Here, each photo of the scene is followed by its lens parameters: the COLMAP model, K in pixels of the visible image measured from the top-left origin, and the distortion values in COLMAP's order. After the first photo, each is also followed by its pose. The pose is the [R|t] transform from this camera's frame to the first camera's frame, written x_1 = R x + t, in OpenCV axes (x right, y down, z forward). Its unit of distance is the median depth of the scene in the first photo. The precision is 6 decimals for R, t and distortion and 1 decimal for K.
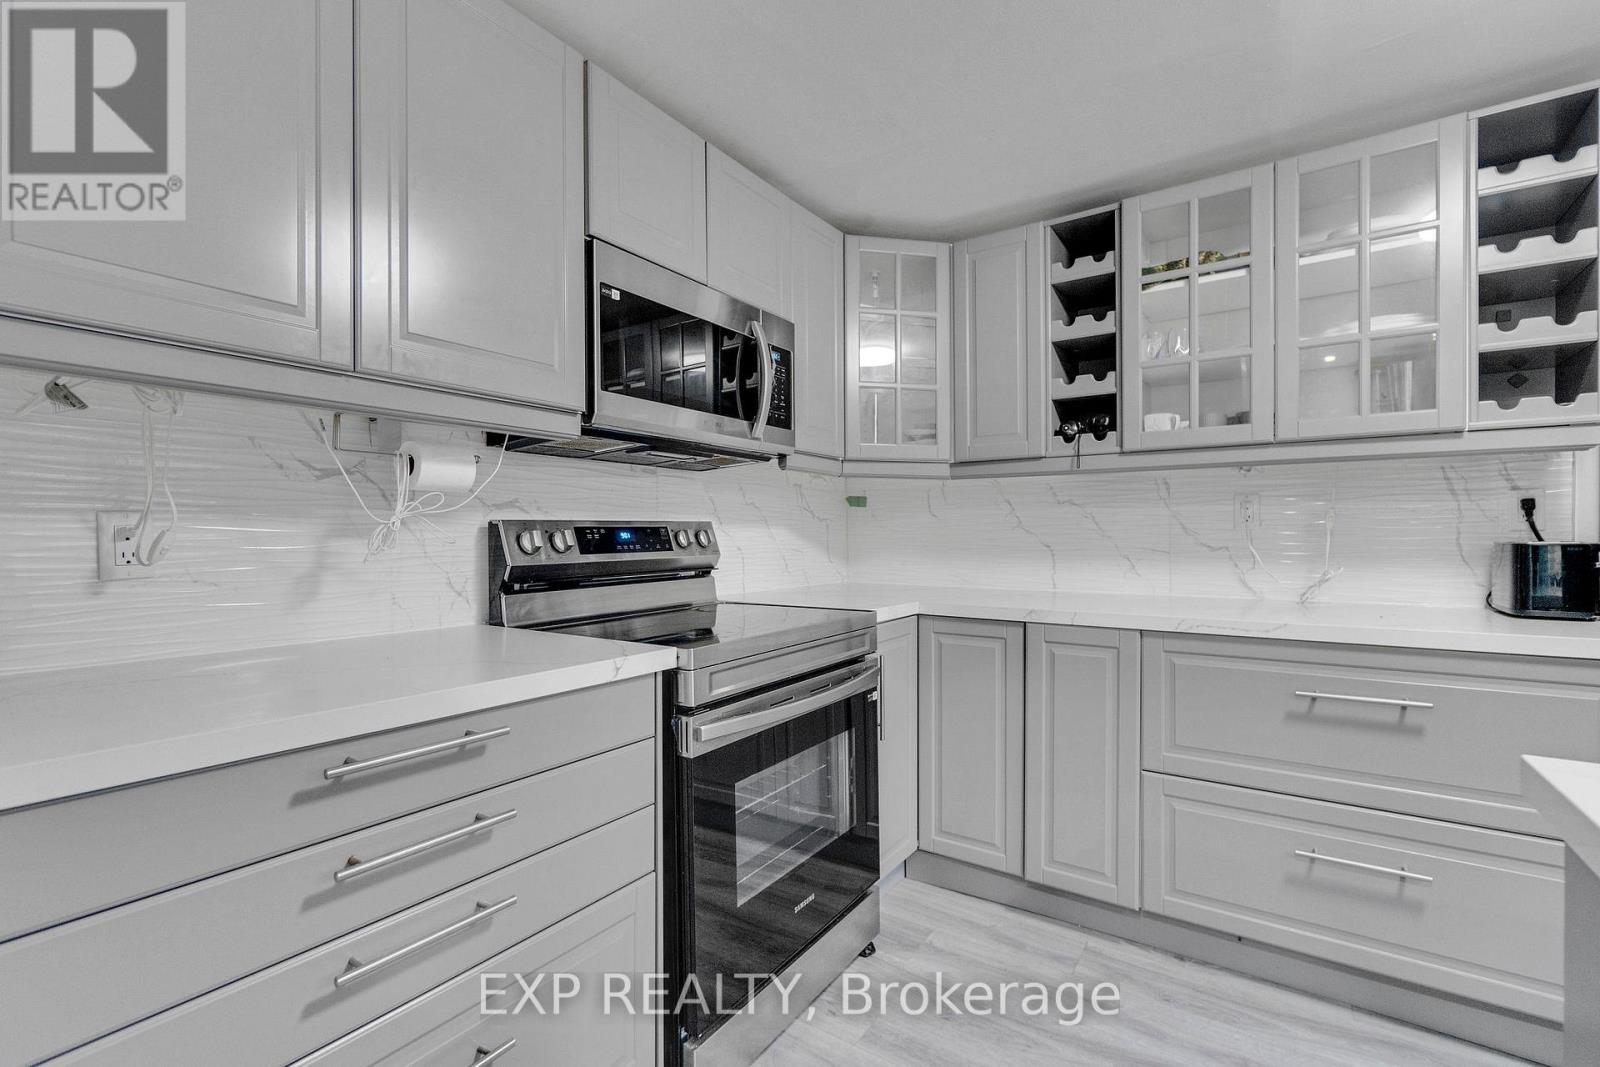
lens RADIAL K [[701.0, 0, 785.7], [0, 701.0, 536.6], [0, 0, 1]] dist [-0.007436, -0.001265]
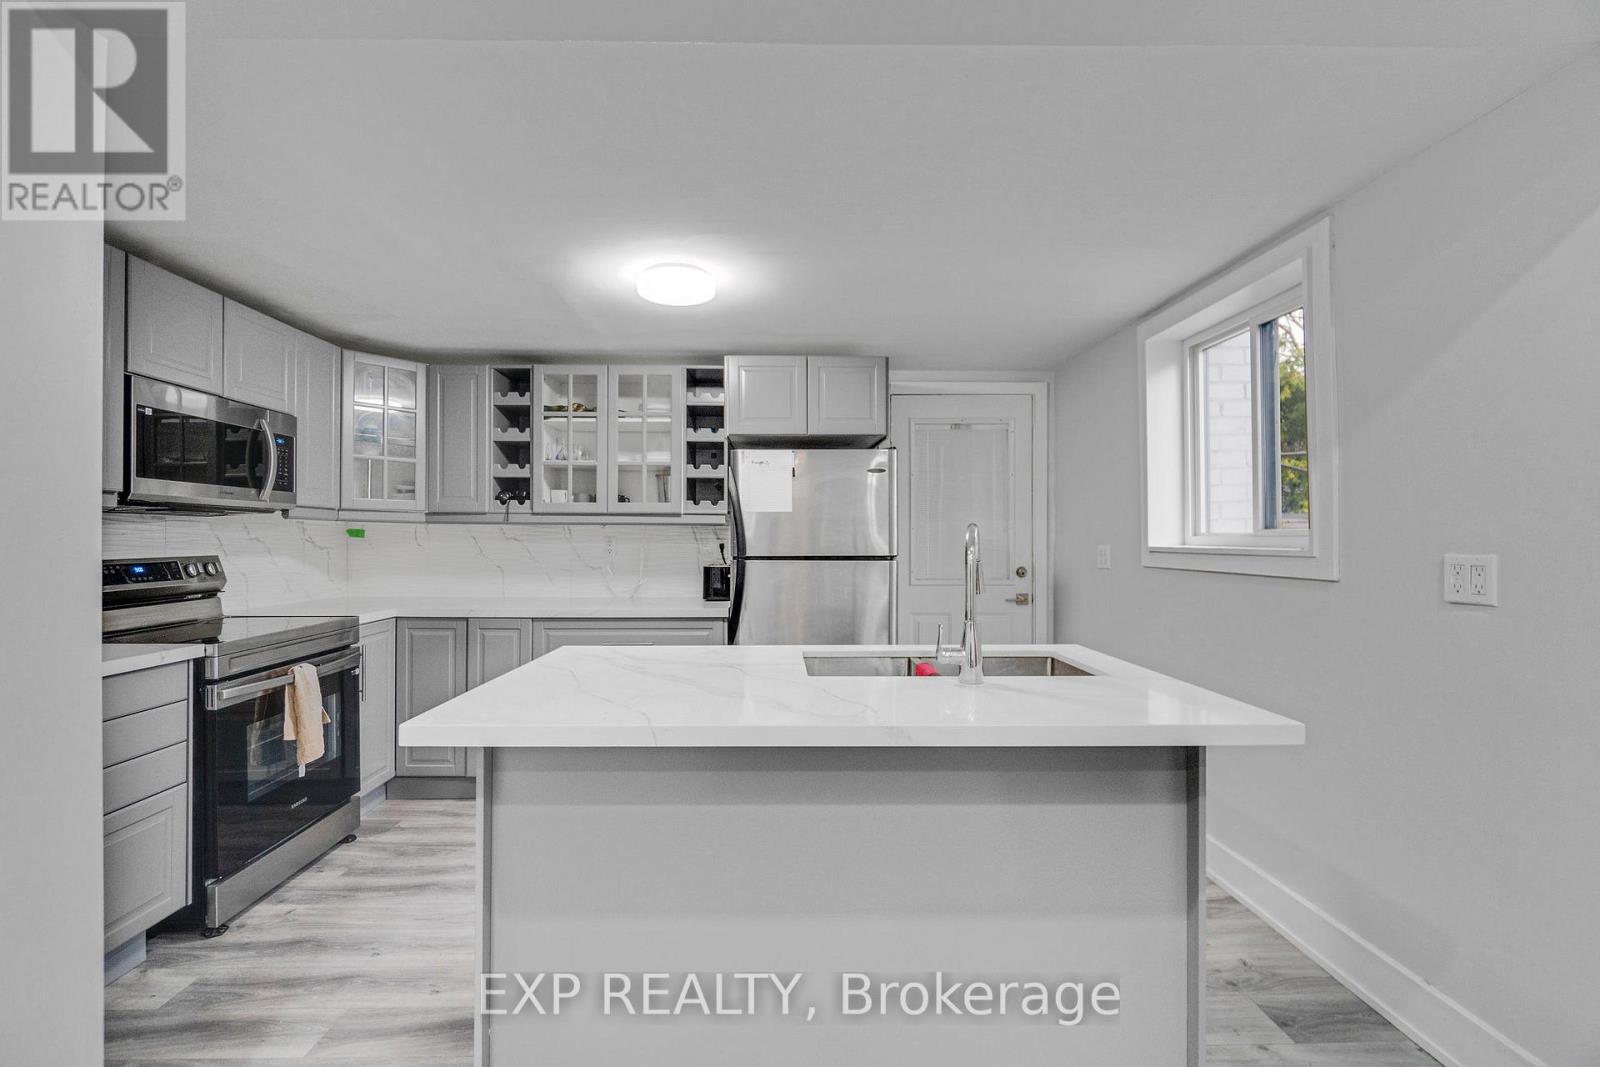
lens RADIAL K [[701.0, 0, 790.0], [0, 701.0, 530.6], [0, 0, 1]] dist [-0.007436, -0.001265]
pose [[0.814318, 0.010648, 0.580322, 0.008266], [-0.004238, 0.999914, -0.012401, -0.063384], [-0.580404, 0.007640, 0.814293, -0.768287]]
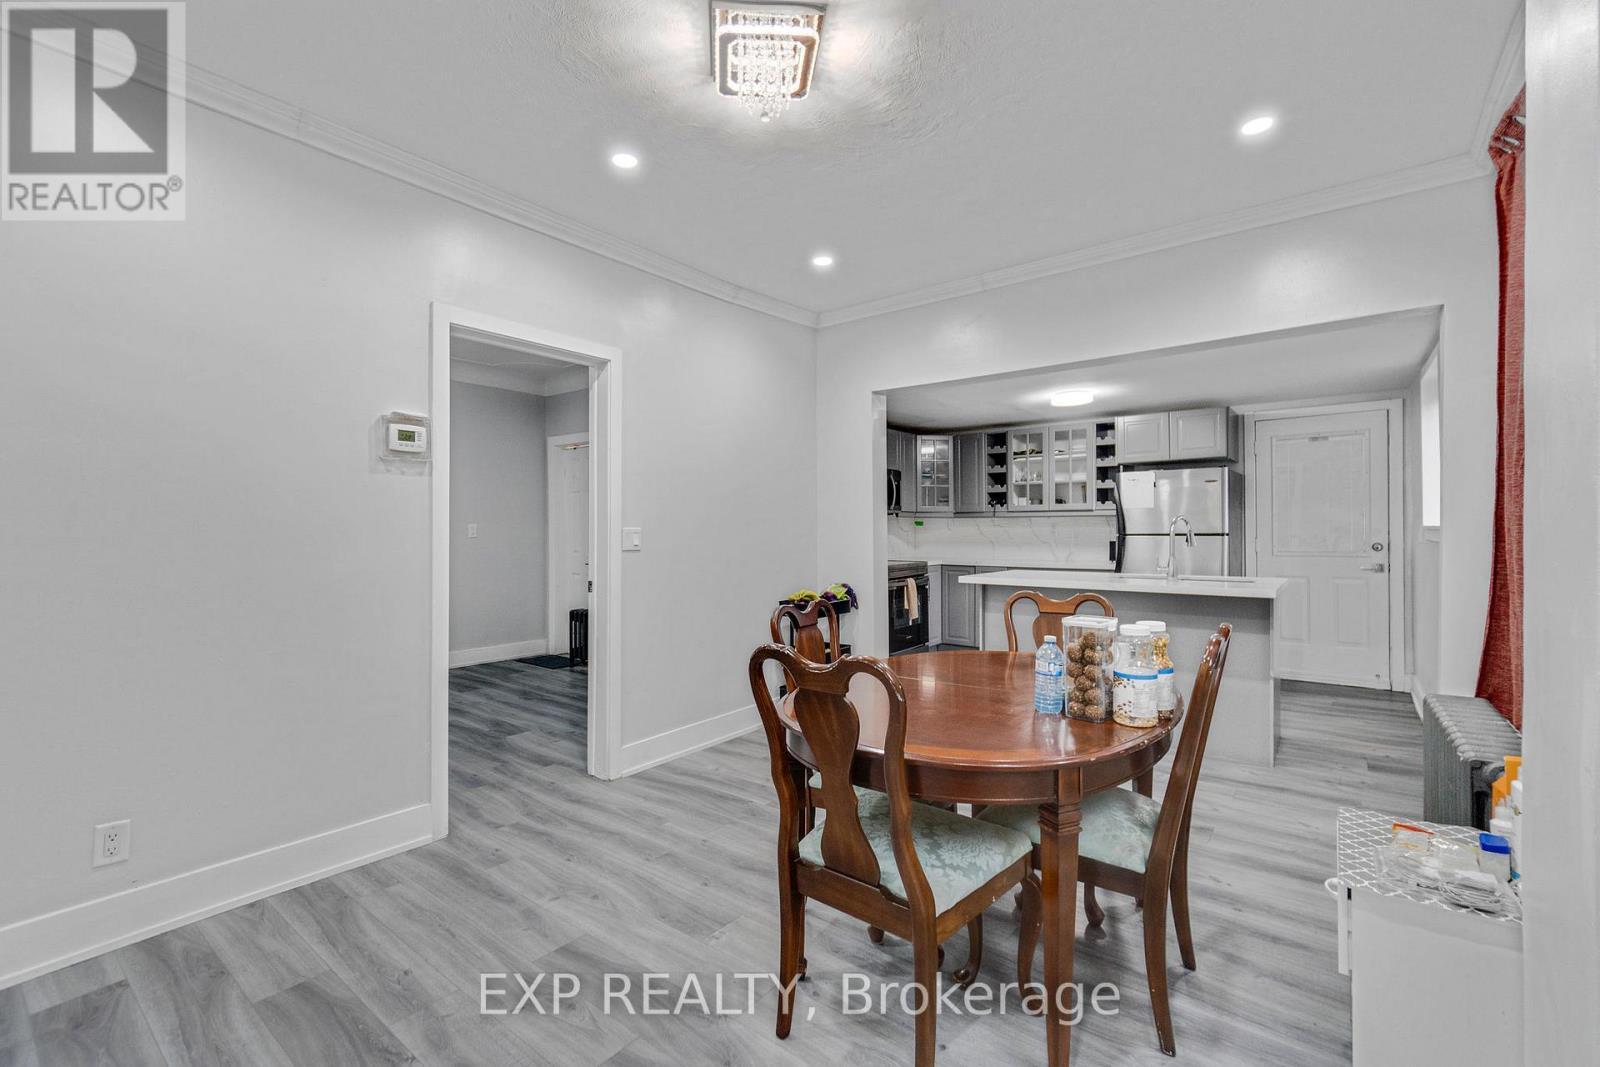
lens RADIAL K [[701.0, 0, 790.5], [0, 701.0, 531.7], [0, 0, 1]] dist [-0.007436, -0.001265]
pose [[0.997918, -0.002463, -0.064448, -0.289092], [0.002487, 0.999997, 0.000299, -0.035872], [0.064447, -0.000459, 0.997921, -2.245868]]
